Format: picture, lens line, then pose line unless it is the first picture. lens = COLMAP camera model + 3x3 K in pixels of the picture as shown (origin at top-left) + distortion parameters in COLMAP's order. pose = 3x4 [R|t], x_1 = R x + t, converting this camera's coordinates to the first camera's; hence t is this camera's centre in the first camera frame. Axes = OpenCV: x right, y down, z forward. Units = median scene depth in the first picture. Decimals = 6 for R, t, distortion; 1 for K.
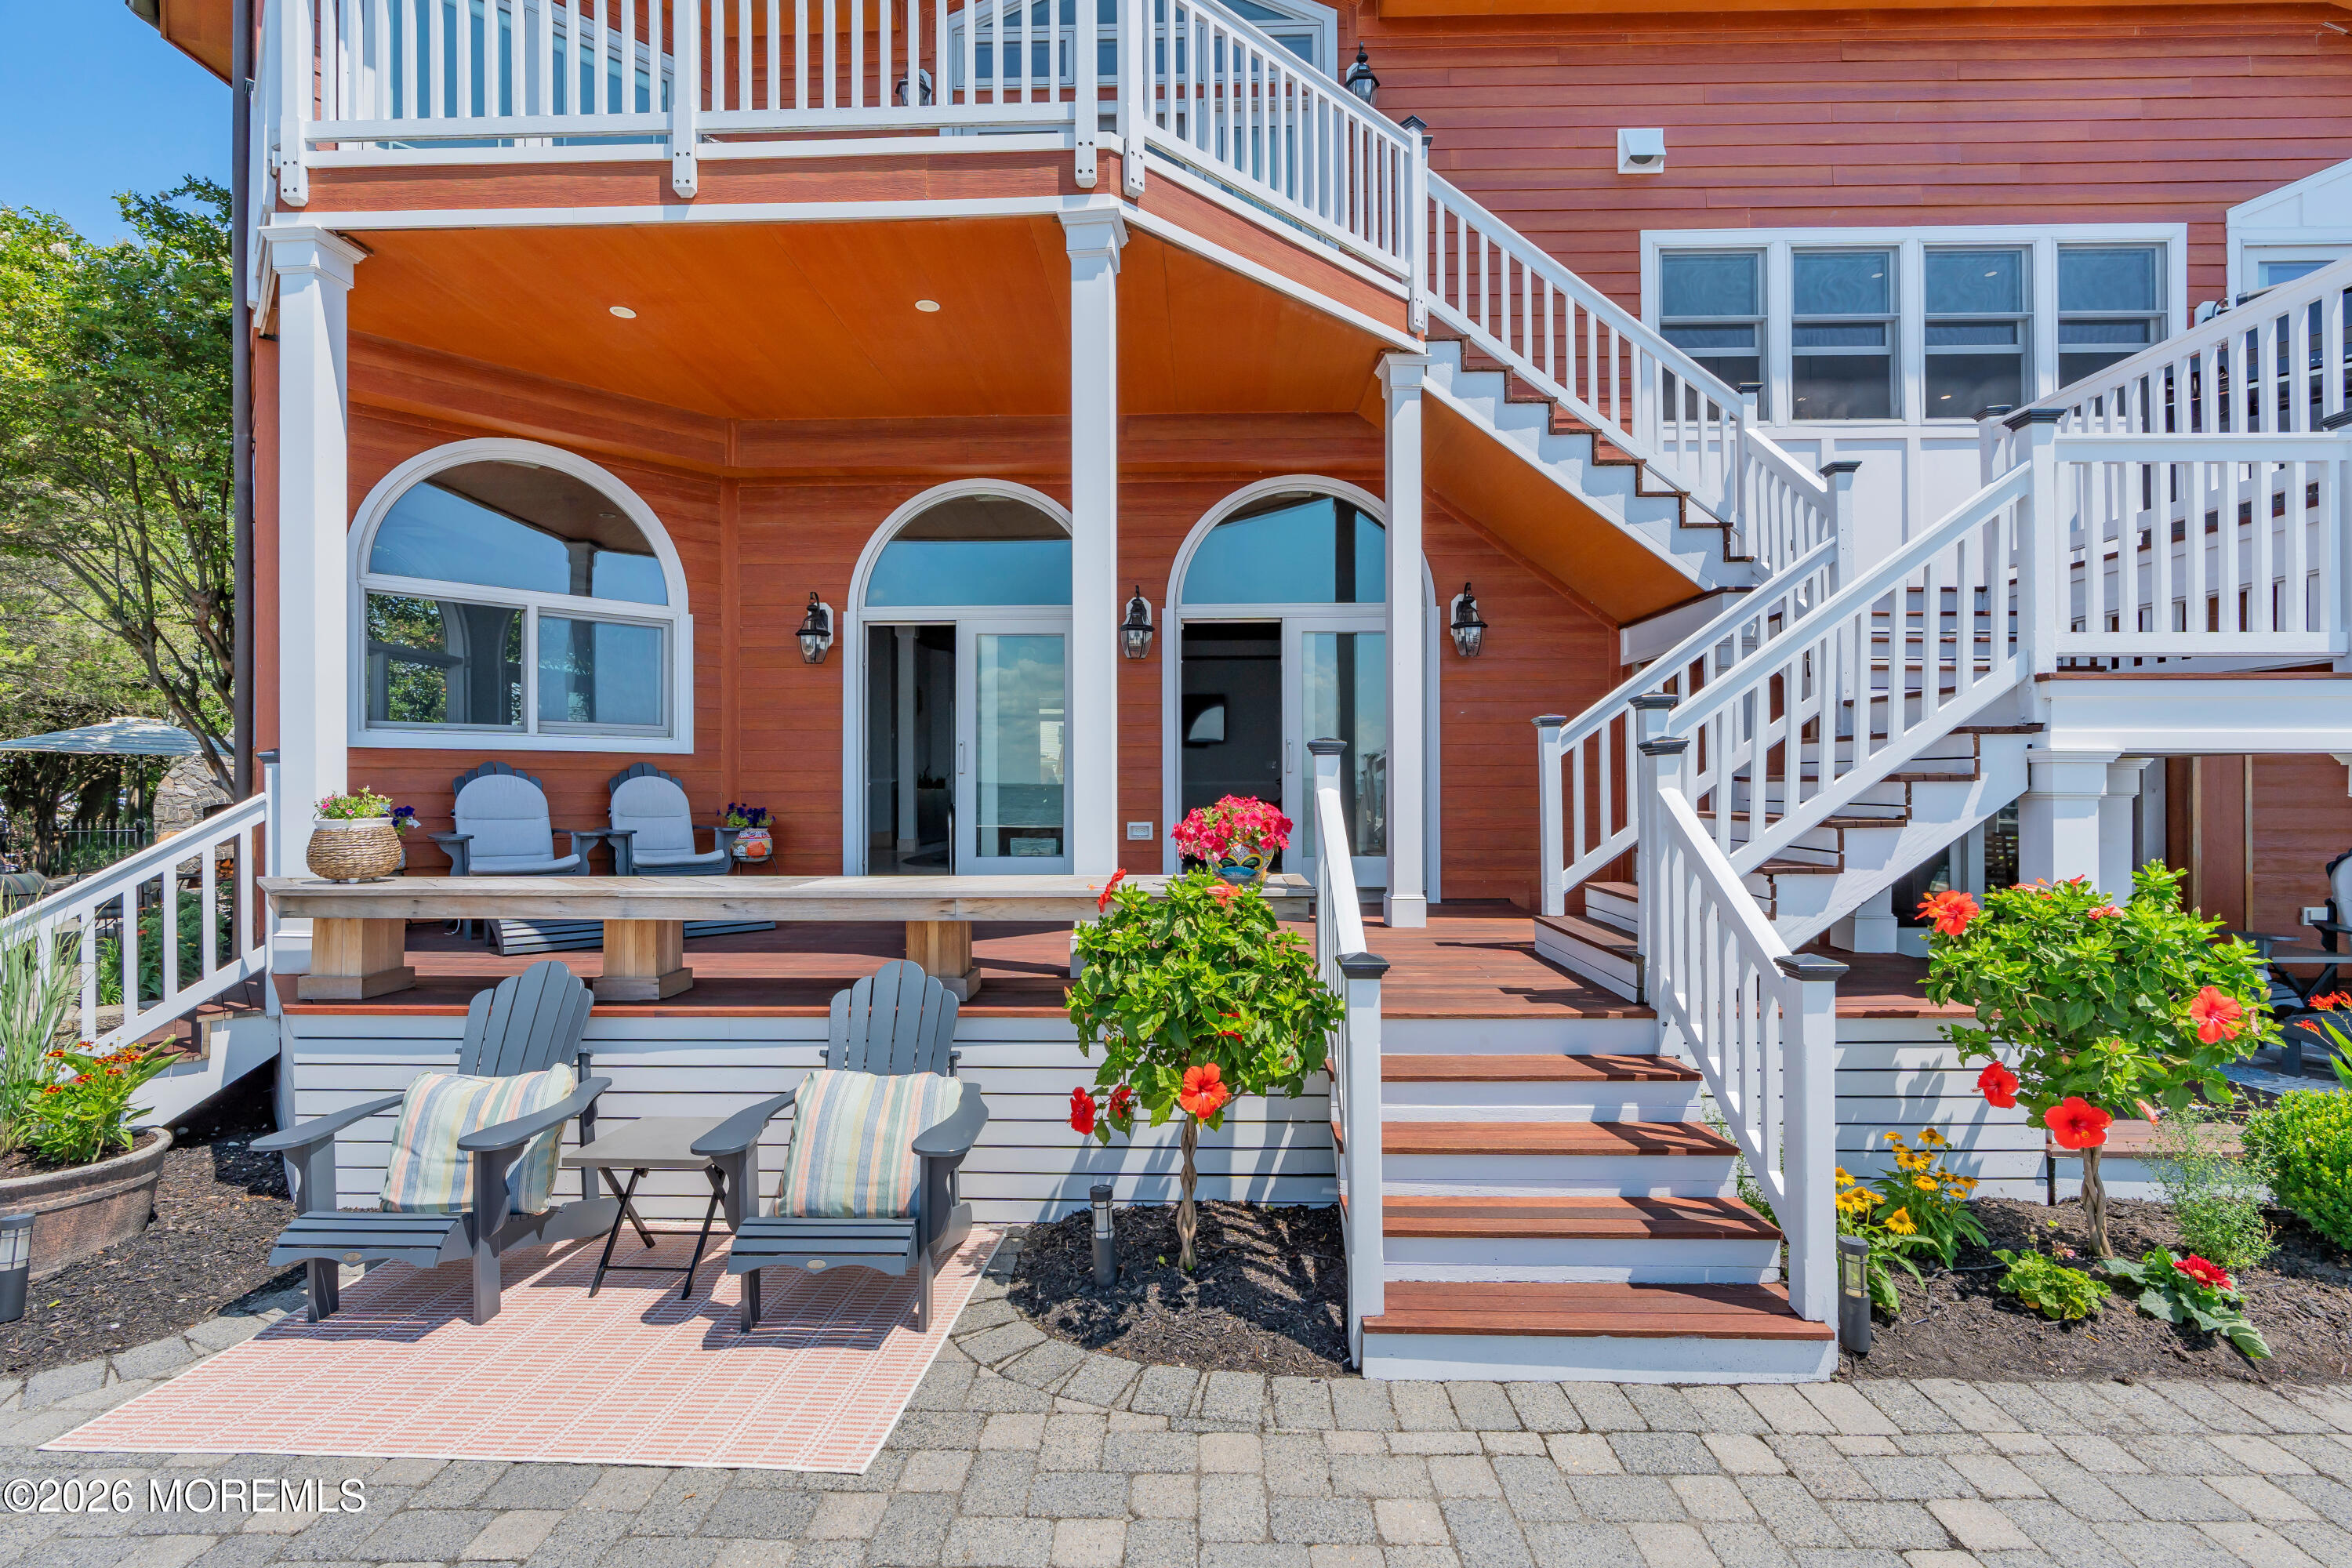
lens RADIAL K [[1057.1, 0, 1183.4], [0, 1057.1, 788.8], [0, 0, 1]] dist [-0.009699, 0.003383]
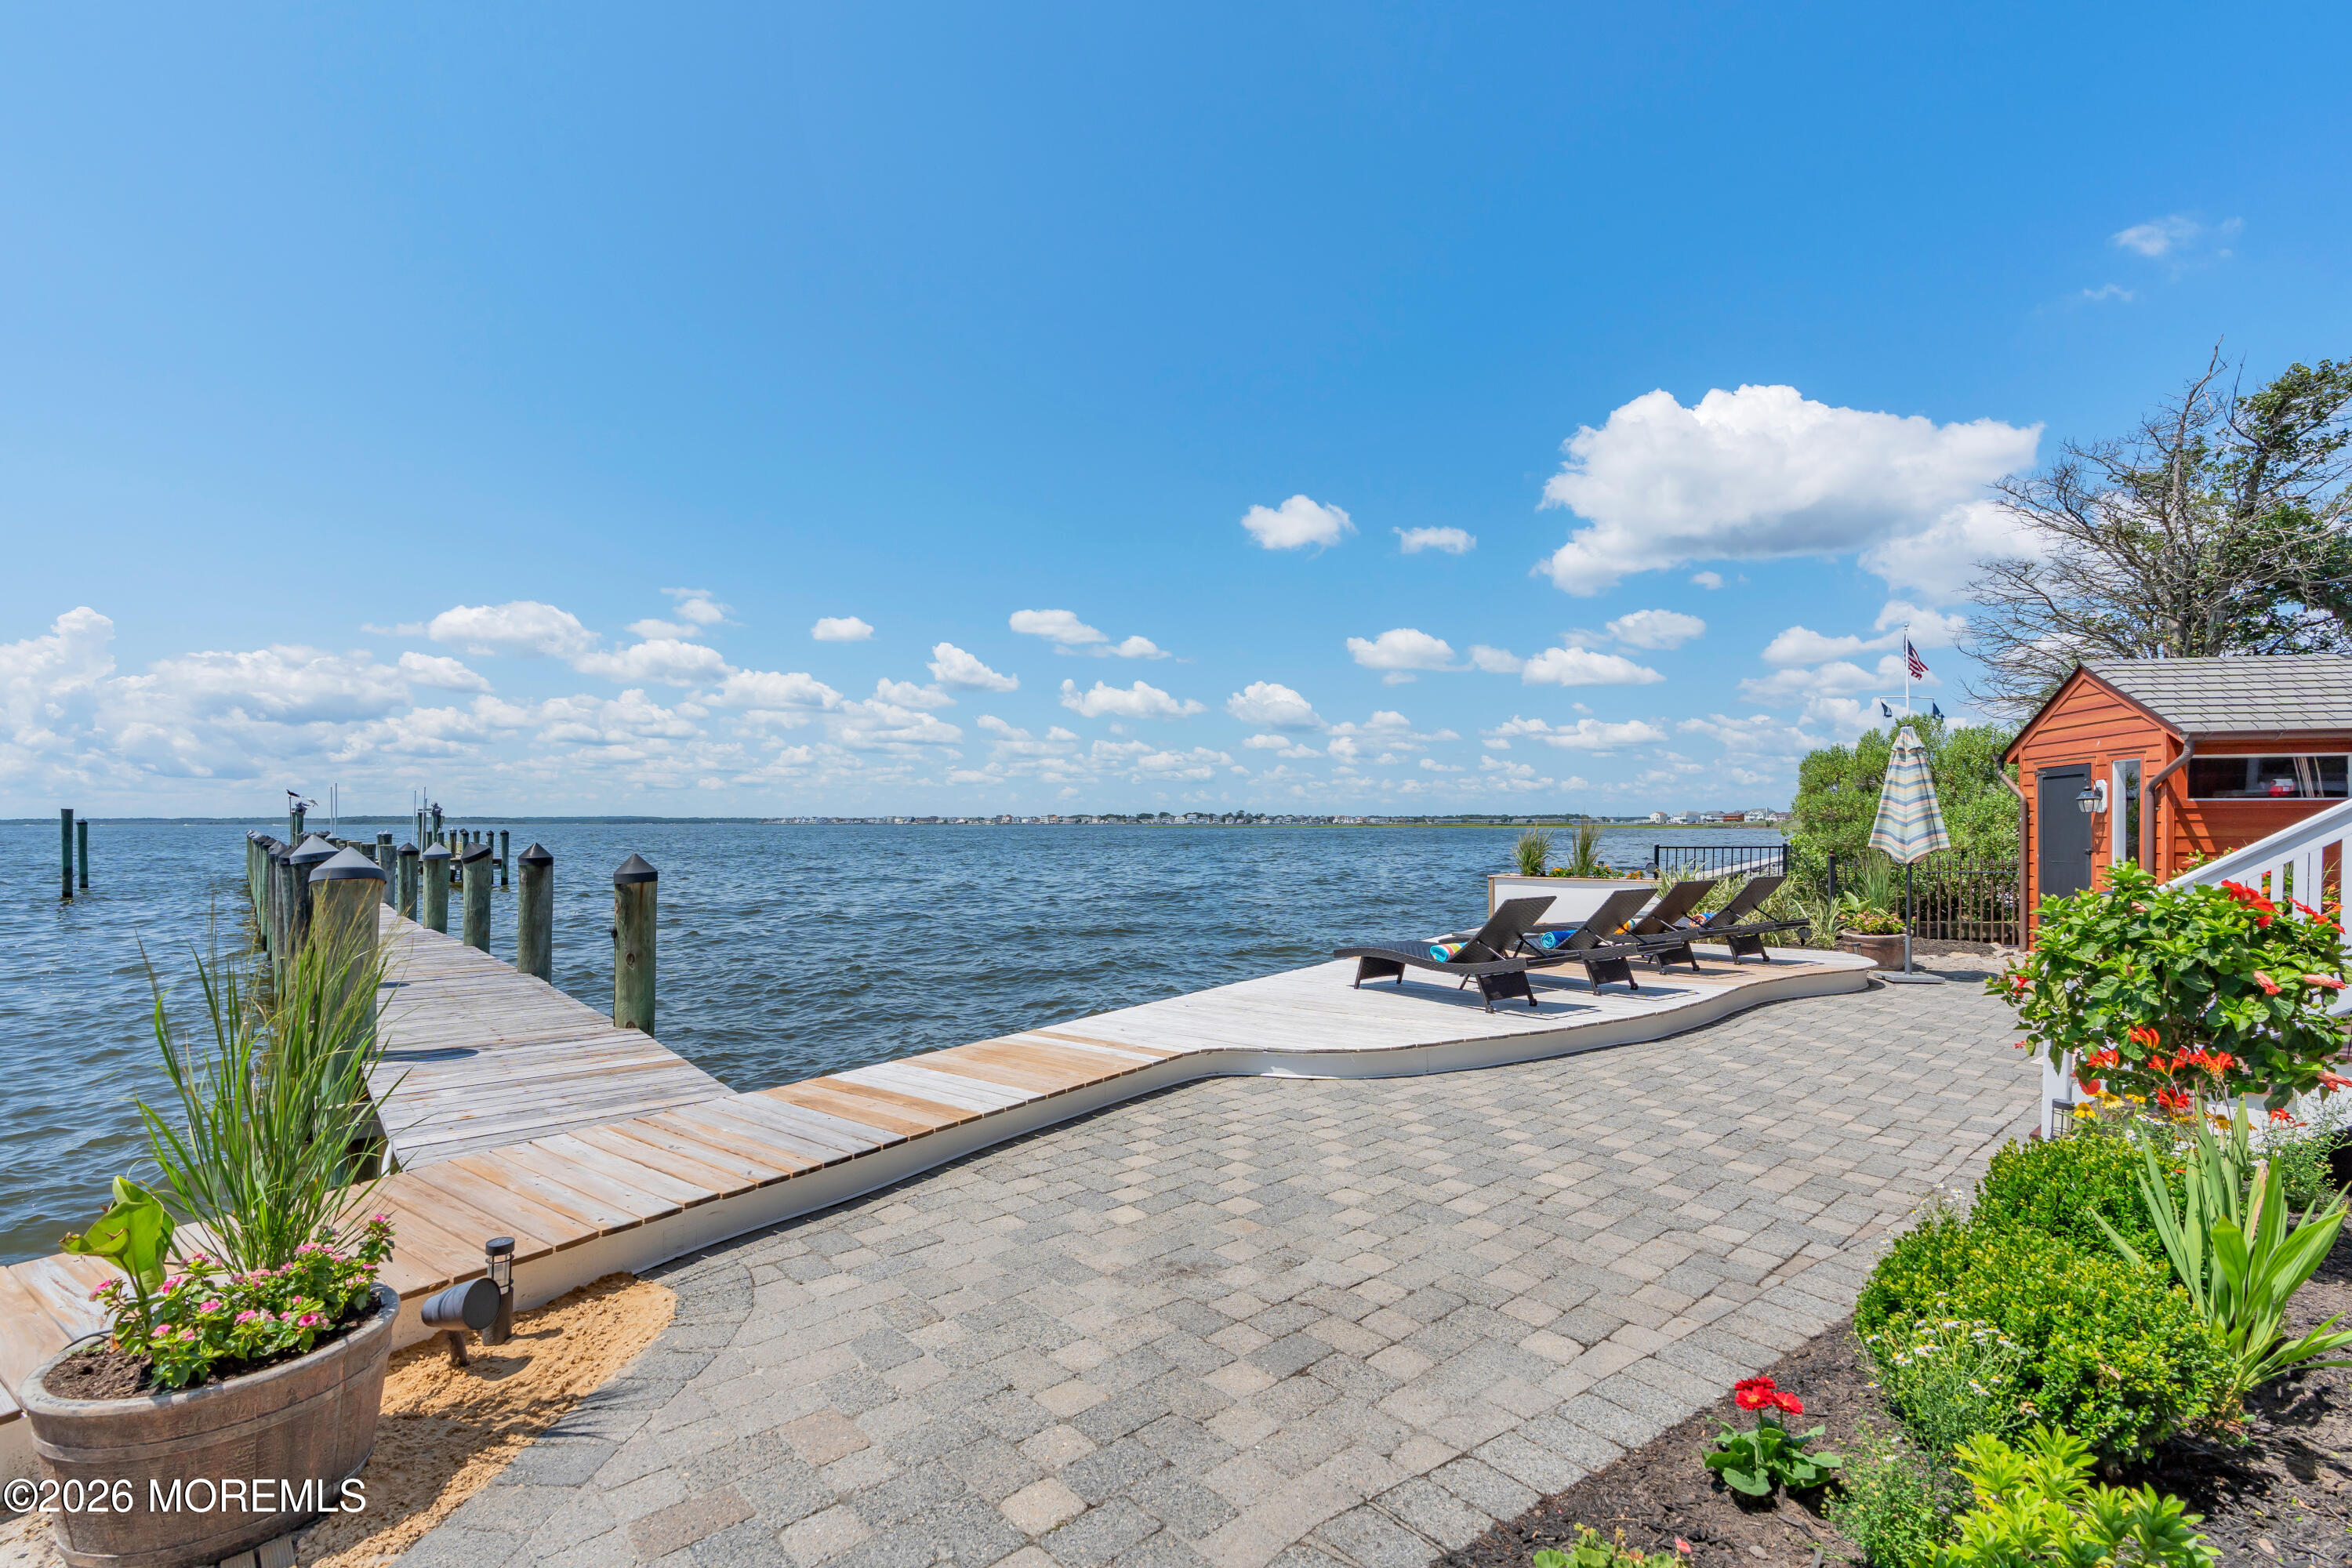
lens RADIAL K [[1054.5, 0, 1173.6], [0, 1054.5, 812.8], [0, 0, 1]] dist [-0.010486, 0.000378]
pose [[-0.731906, -0.000939, -0.681404, 1.035136], [-0.001232, 0.999999, -0.000055, 0.009407], [0.681404, 0.000799, -0.731907, 0.493212]]
